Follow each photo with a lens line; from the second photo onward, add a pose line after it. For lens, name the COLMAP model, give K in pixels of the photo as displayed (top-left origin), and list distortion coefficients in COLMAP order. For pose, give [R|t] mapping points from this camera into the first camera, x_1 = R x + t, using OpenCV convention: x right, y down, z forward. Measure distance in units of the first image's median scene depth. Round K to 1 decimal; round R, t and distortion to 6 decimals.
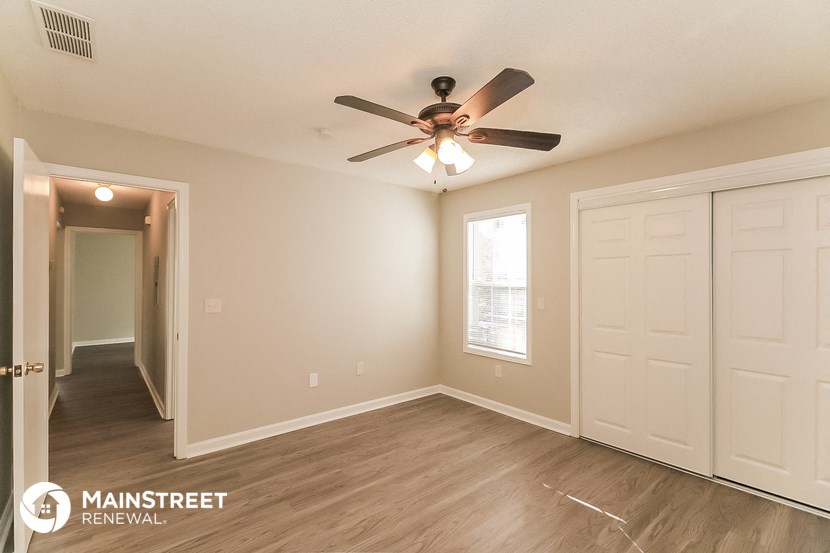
lens RADIAL K [[380.7, 0, 400.3], [0, 380.7, 260.2], [0, 0, 1]] dist [0.003101, -0.000019]
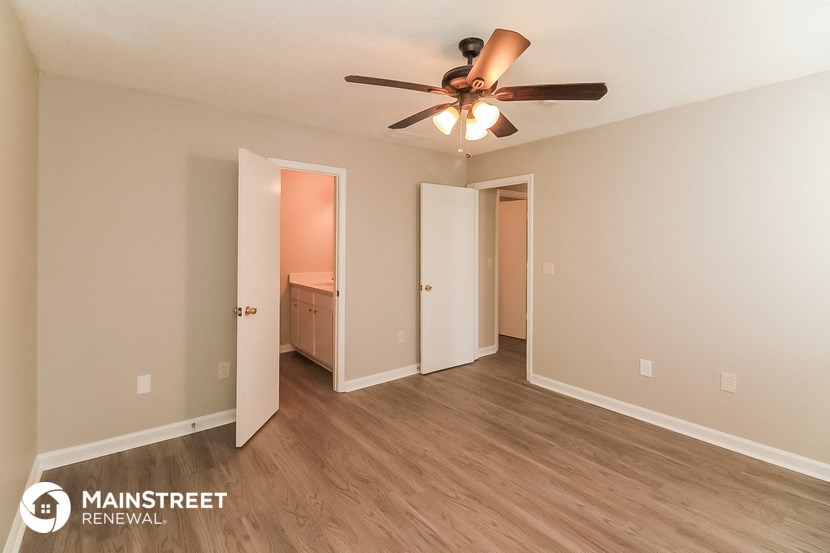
lens RADIAL K [[380.7, 0, 400.3], [0, 380.7, 260.2], [0, 0, 1]] dist [0.003101, -0.000019]
pose [[-0.037211, 0.036940, -0.998624, 0.779605], [0.044668, 0.998379, 0.035266, 0.039555], [0.998309, -0.043294, -0.038801, 0.664553]]
